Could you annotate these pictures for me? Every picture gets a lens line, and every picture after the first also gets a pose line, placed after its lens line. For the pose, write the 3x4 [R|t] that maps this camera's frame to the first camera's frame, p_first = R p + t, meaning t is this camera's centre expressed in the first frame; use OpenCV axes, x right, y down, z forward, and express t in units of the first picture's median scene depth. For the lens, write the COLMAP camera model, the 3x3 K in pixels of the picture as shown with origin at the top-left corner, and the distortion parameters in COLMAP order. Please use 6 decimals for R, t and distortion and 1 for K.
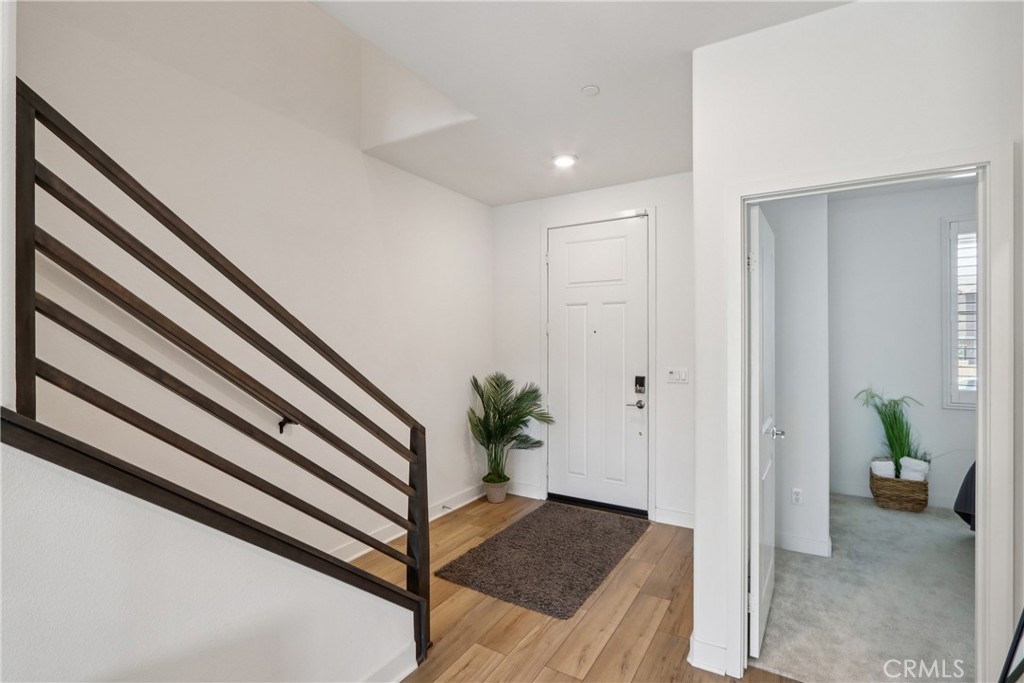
lens RADIAL K [[477.5, 0, 507.9], [0, 477.5, 337.0], [0, 0, 1]] dist [-0.011999, 0.003416]
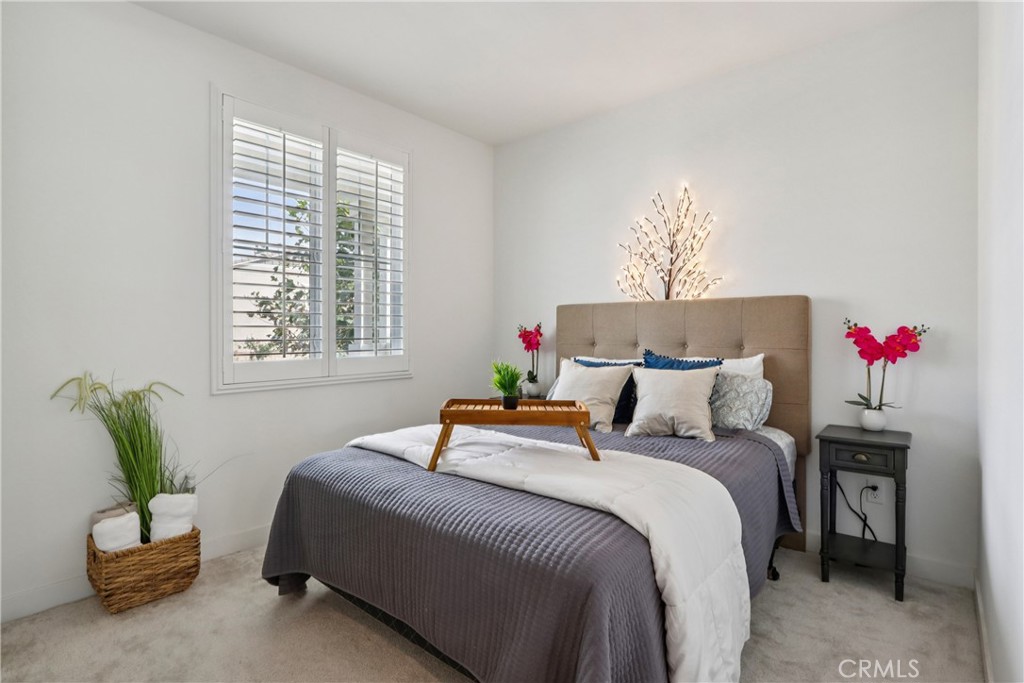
lens RADIAL K [[505.0, 0, 512.9], [0, 505.0, 339.4], [0, 0, 1]] dist [-0.004235, -0.000043]
pose [[0.164115, -0.006238, 0.986421, 0.347012], [0.003084, 0.999978, 0.005810, 0.076131], [-0.986436, 0.002088, 0.164131, 0.513681]]
